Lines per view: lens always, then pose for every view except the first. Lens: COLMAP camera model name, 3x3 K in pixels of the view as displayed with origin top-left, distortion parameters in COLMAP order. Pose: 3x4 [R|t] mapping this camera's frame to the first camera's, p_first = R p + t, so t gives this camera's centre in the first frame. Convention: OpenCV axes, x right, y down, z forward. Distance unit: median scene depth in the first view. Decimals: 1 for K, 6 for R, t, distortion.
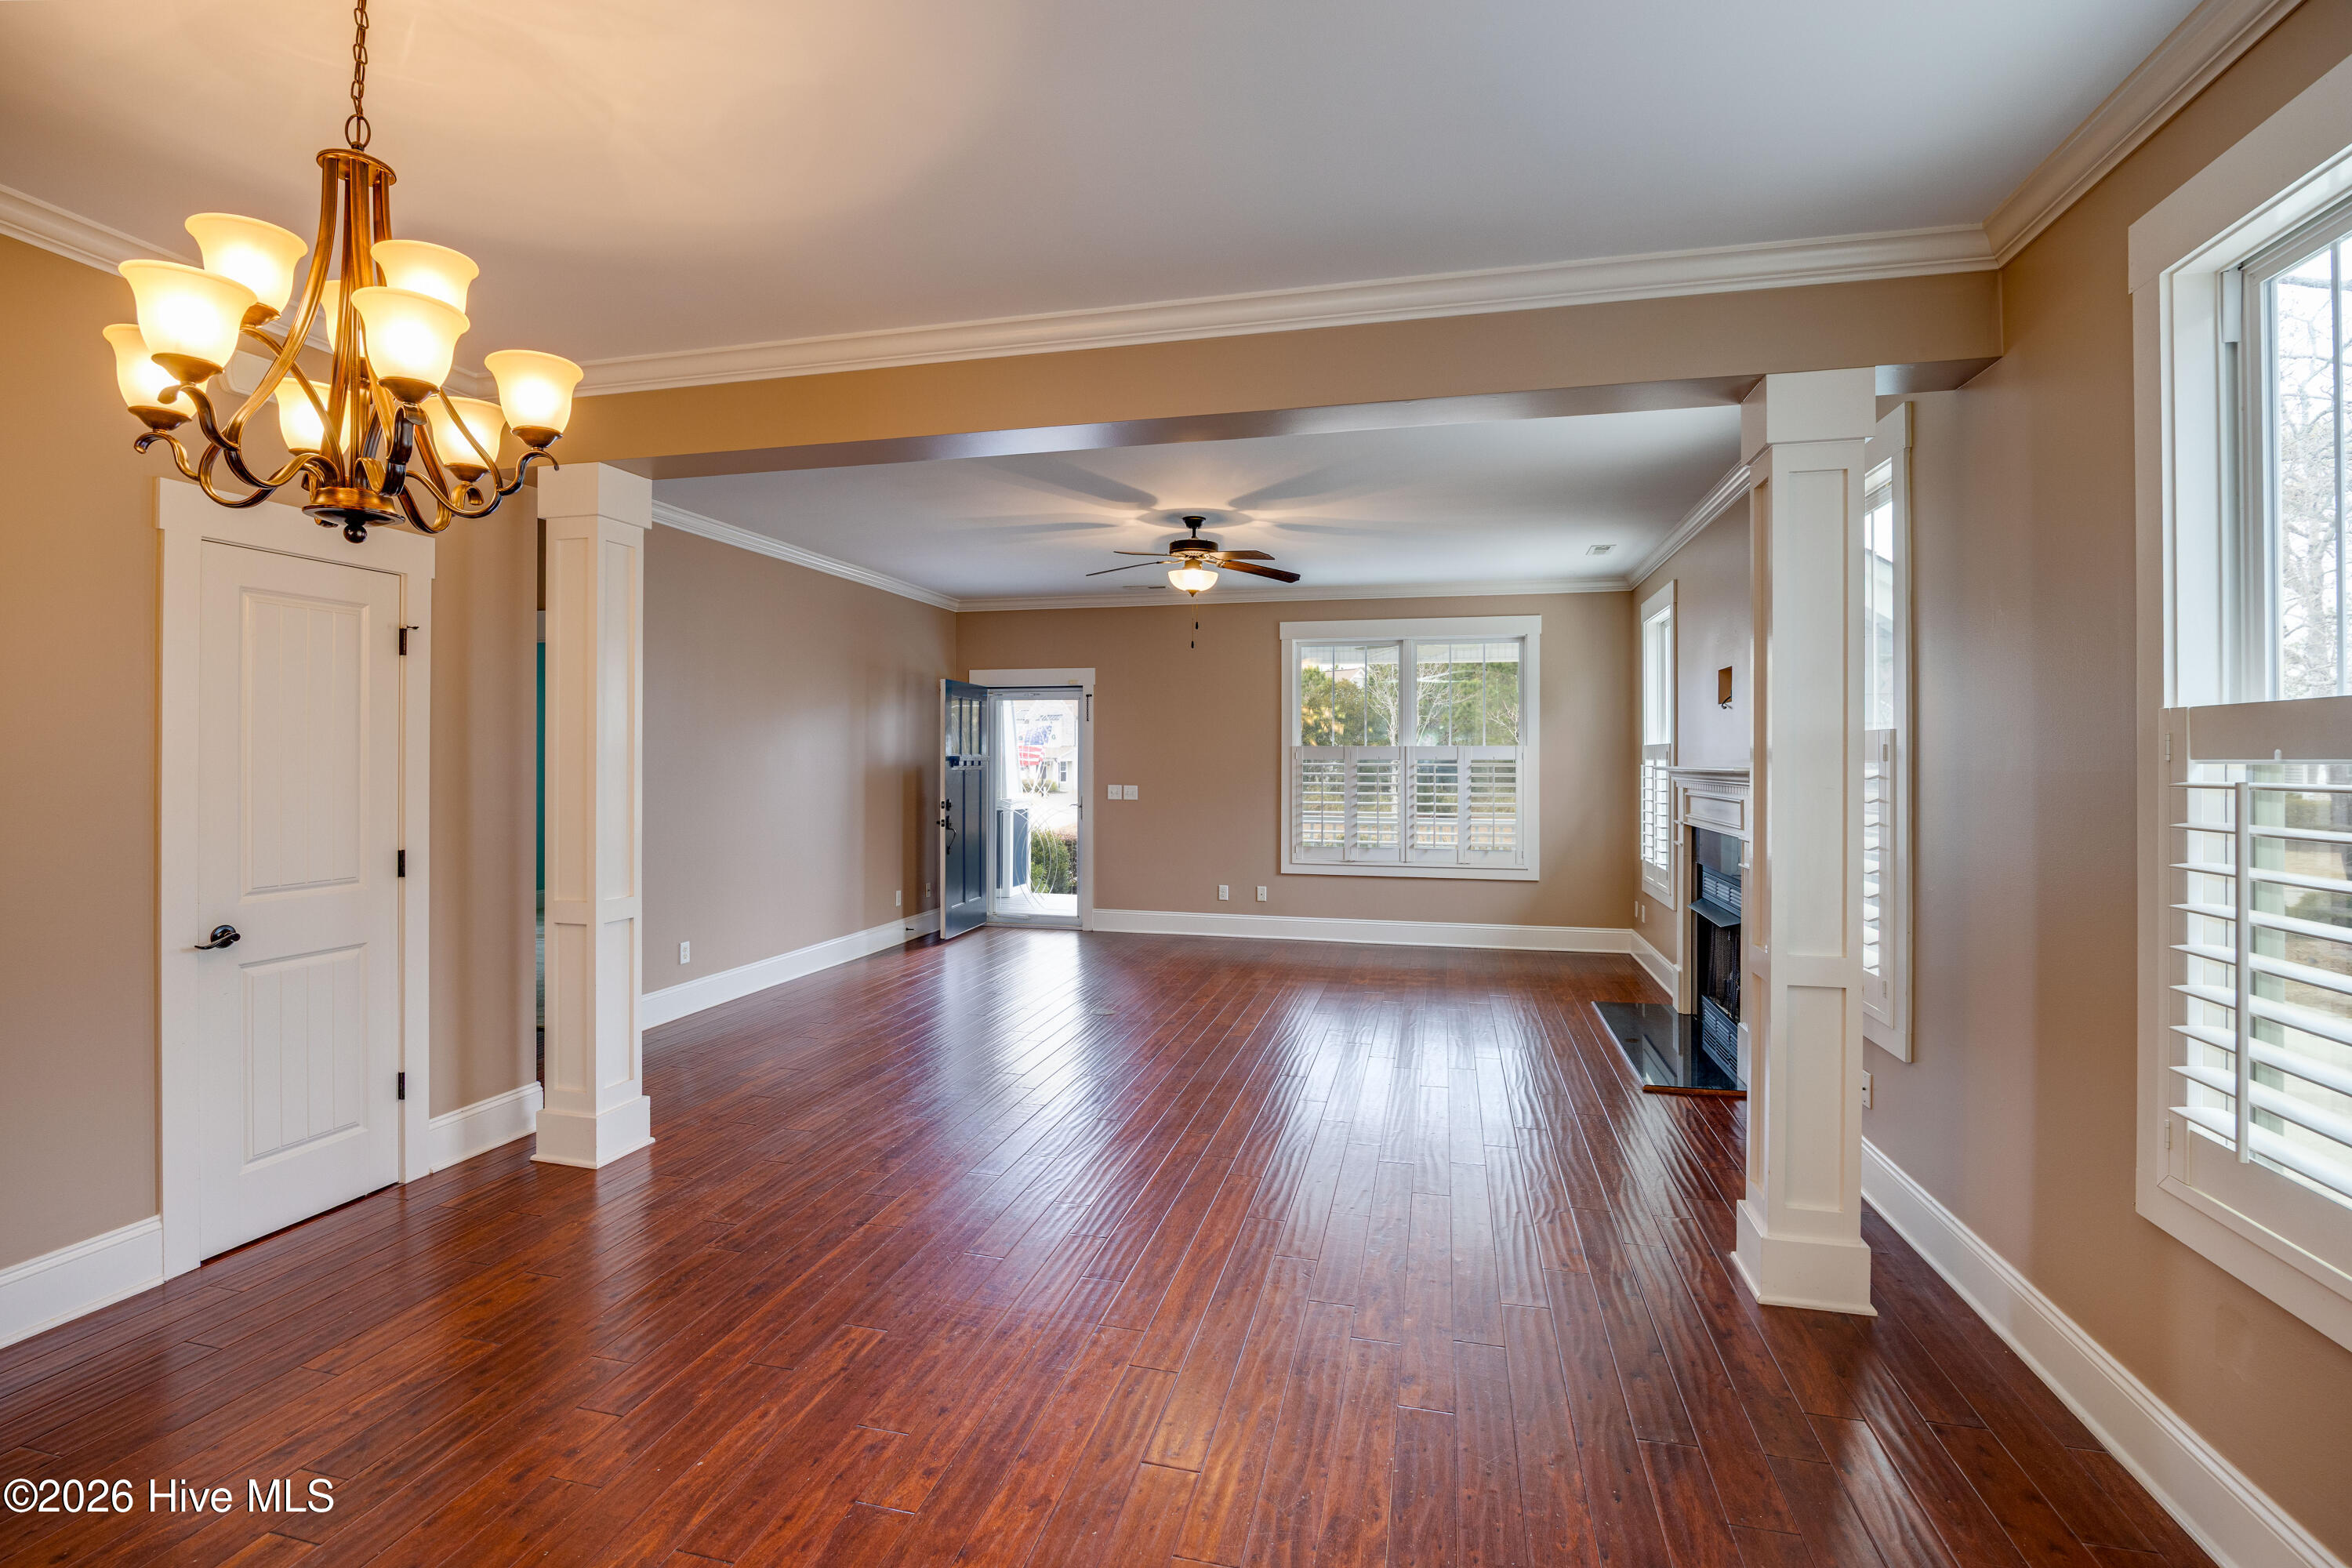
lens RADIAL K [[1079.9, 0, 1172.9], [0, 1079.9, 754.3], [0, 0, 1]] dist [-0.031752, 0.000155]
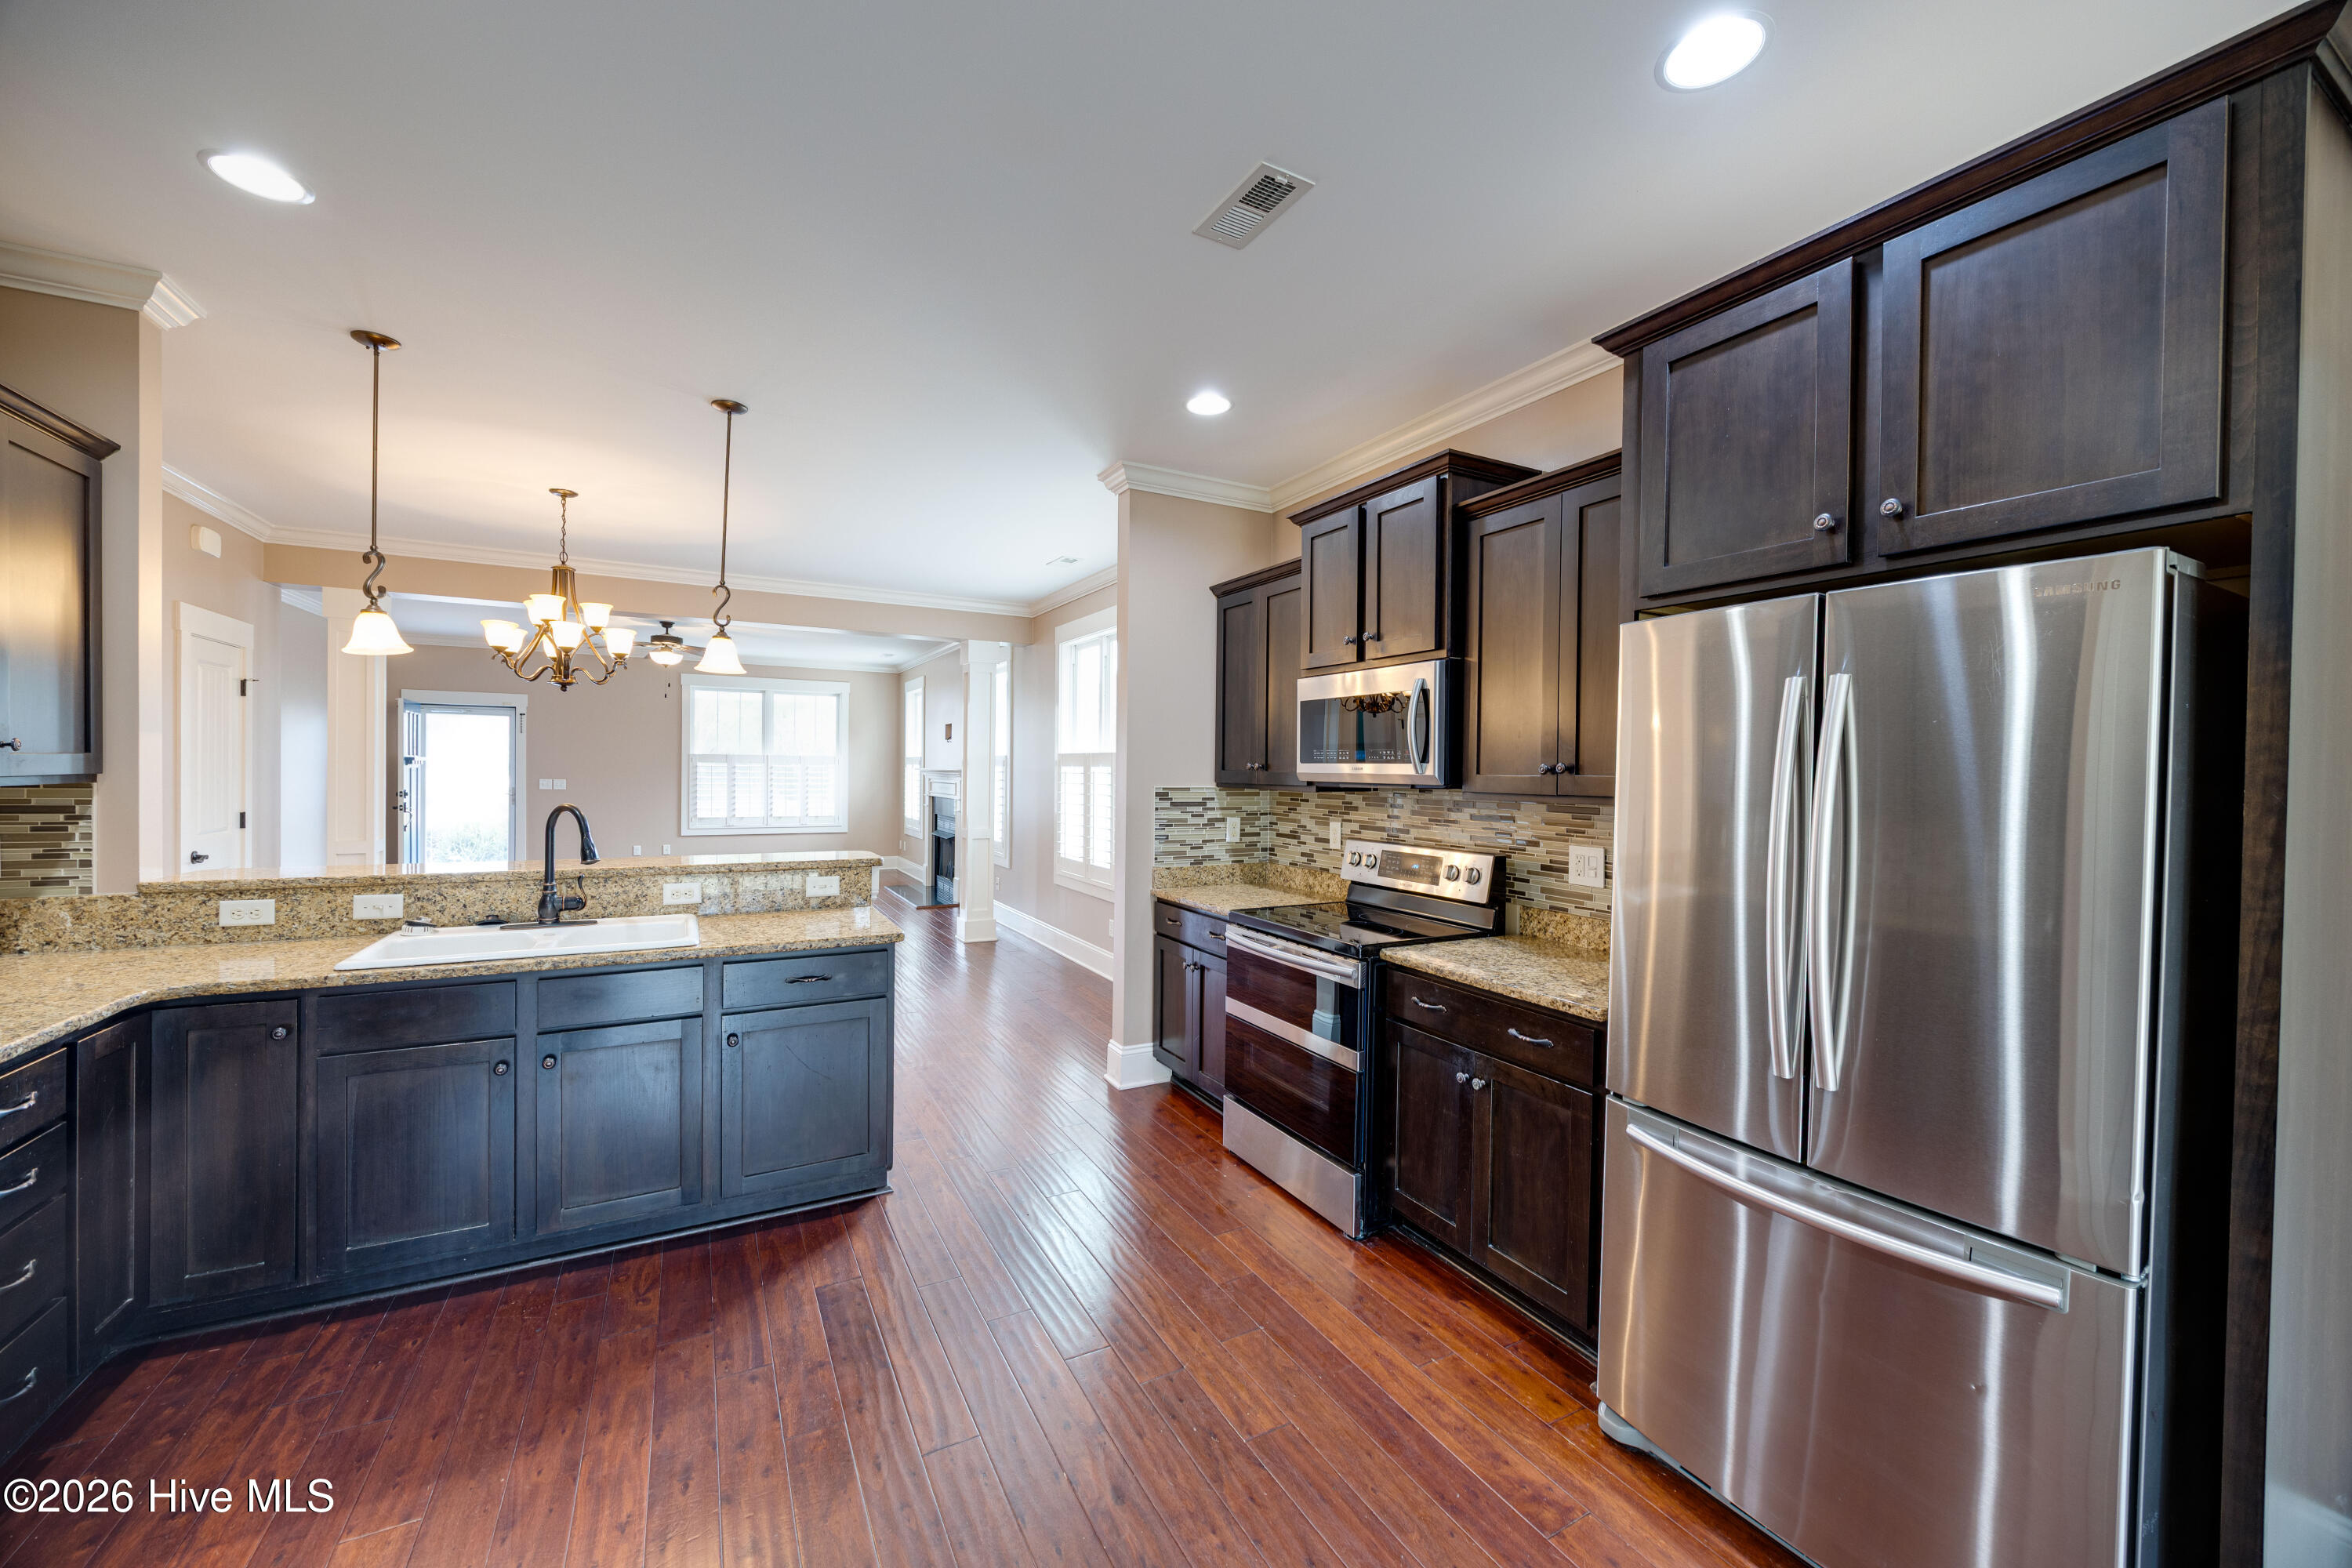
lens RADIAL K [[889.7, 0, 1173.5], [0, 889.7, 780.0], [0, 0, 1]] dist [-0.000245, 0.000058]
pose [[0.738472, -0.002838, 0.674279, -0.343820], [-0.012710, 0.999755, 0.018128, -0.002906], [-0.674165, -0.021957, 0.738255, -0.608621]]
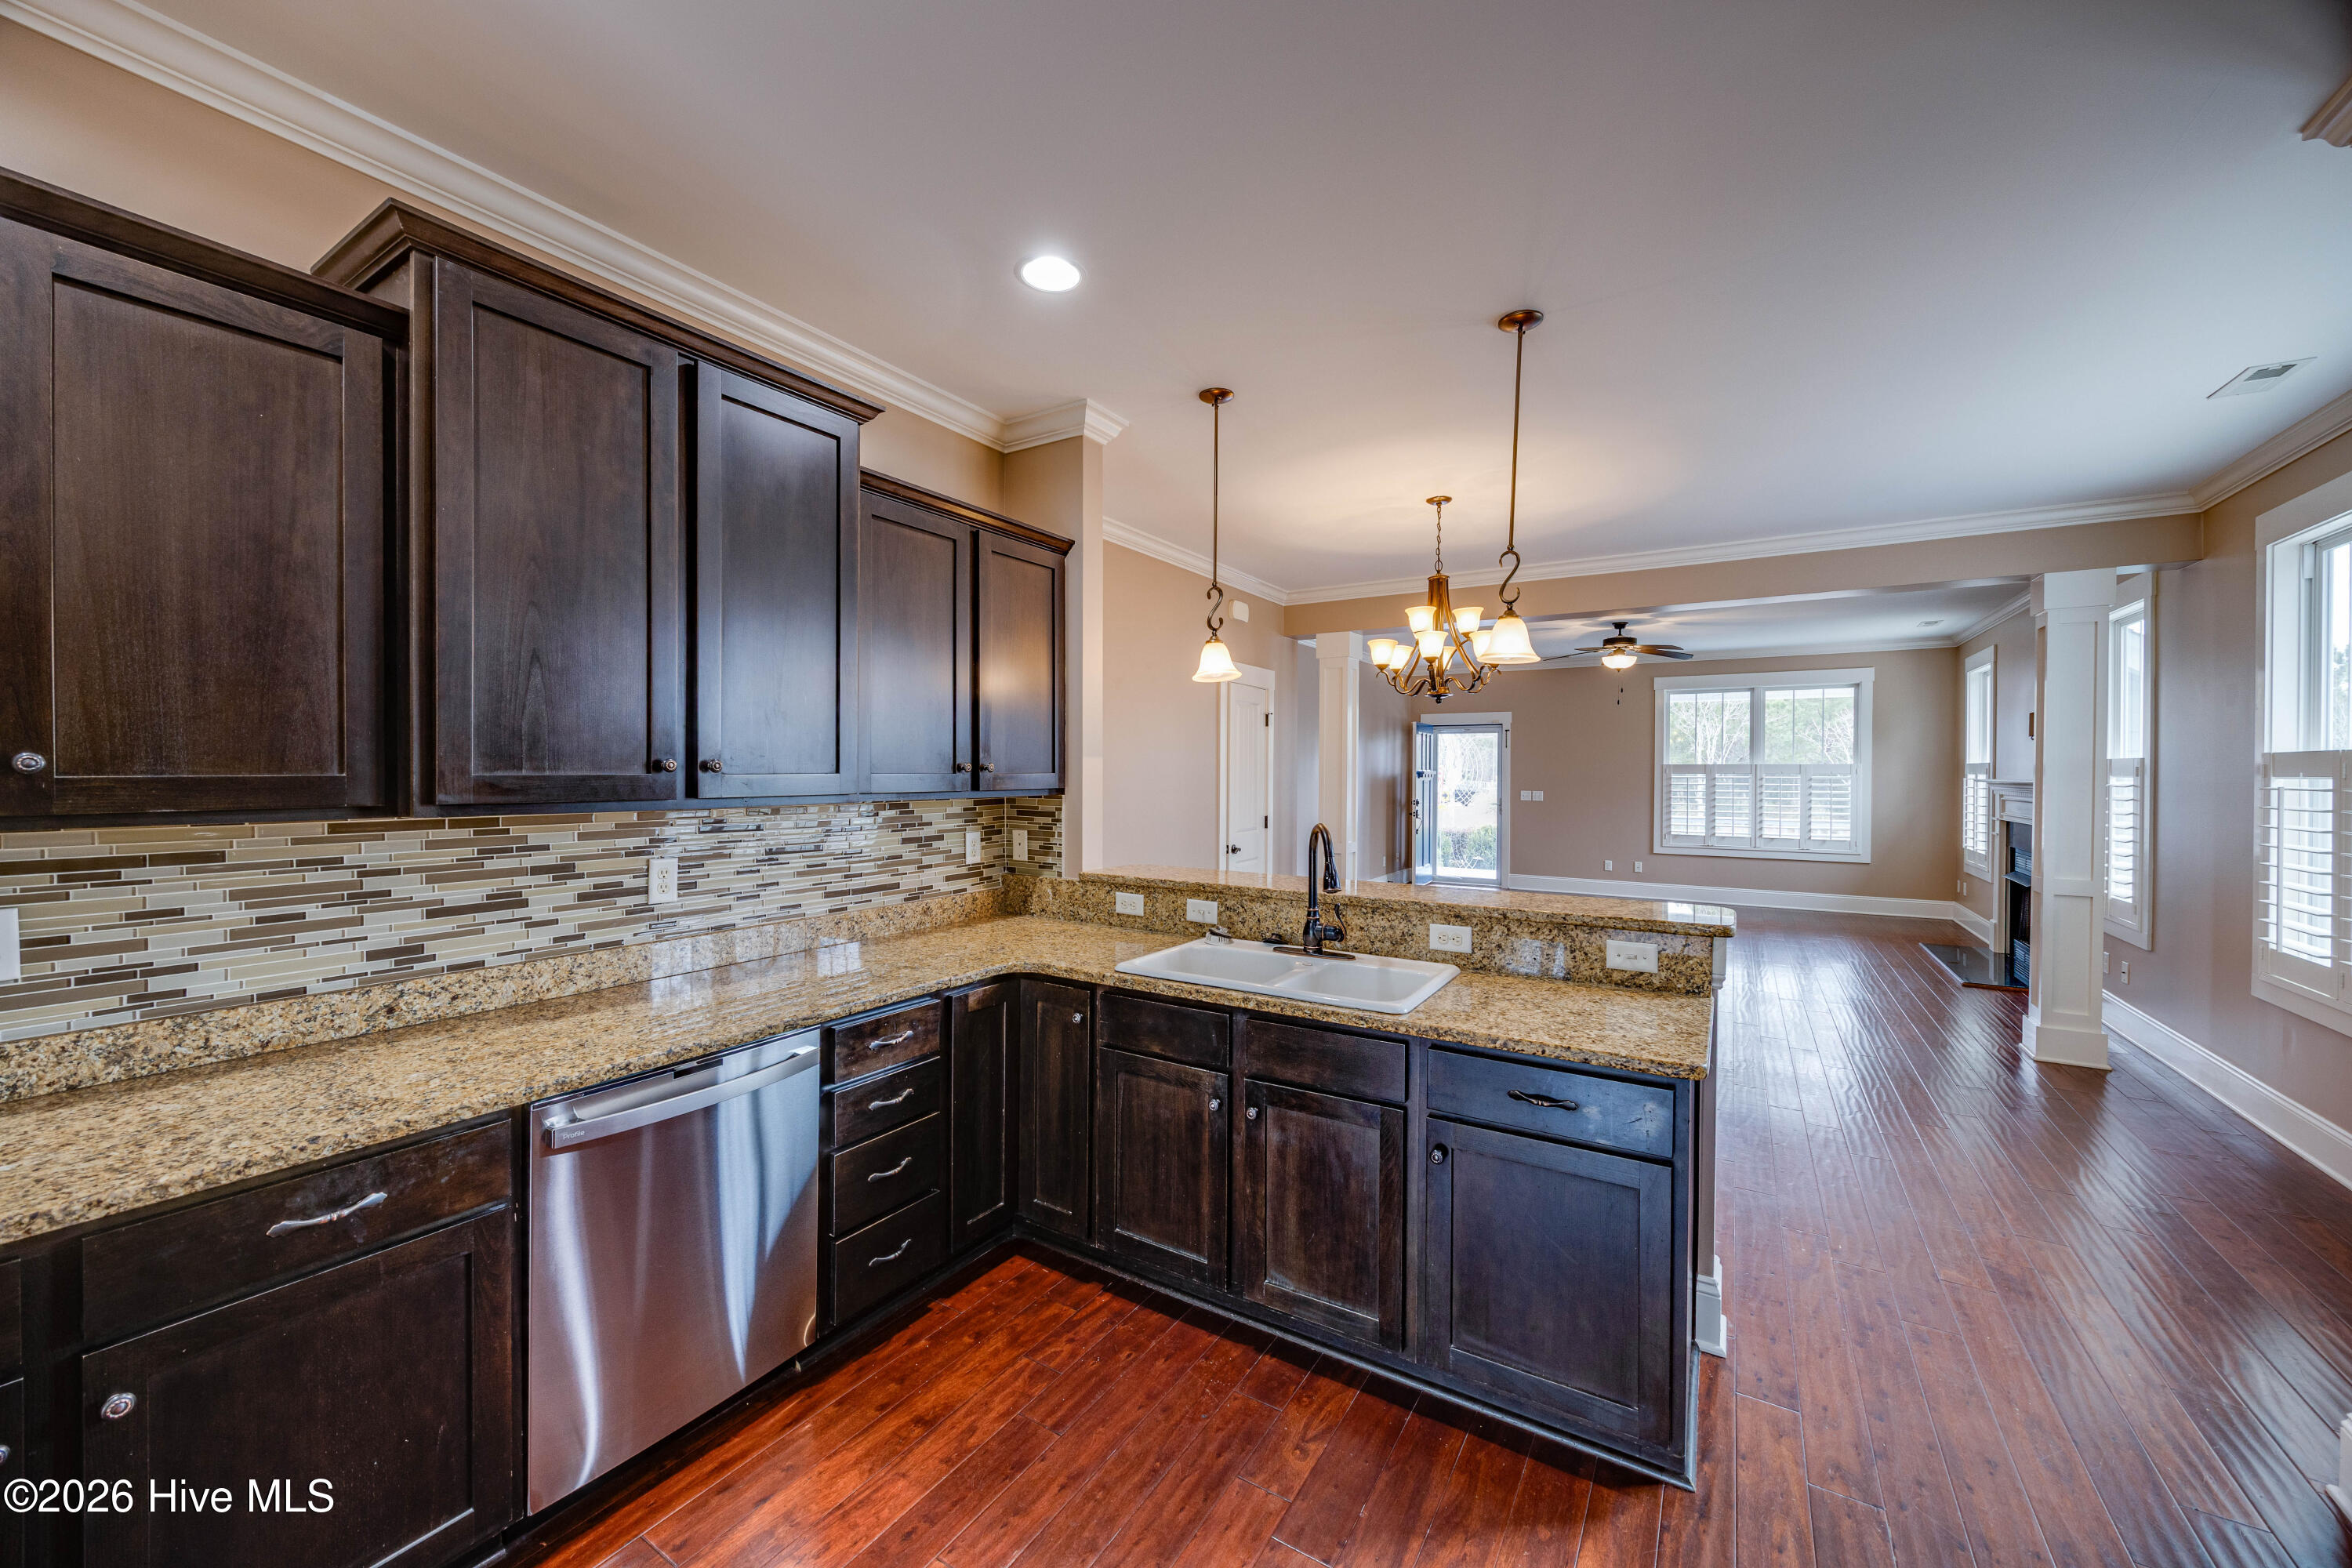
lens RADIAL K [[893.7, 0, 1158.2], [0, 893.7, 780.4], [0, 0, 1]] dist [-0.008088, 0.000278]
pose [[0.946182, 0.002945, -0.323622, -0.200288], [0.001373, 0.999913, 0.013113, -0.004194], [0.323633, -0.012851, 0.946096, -0.477569]]
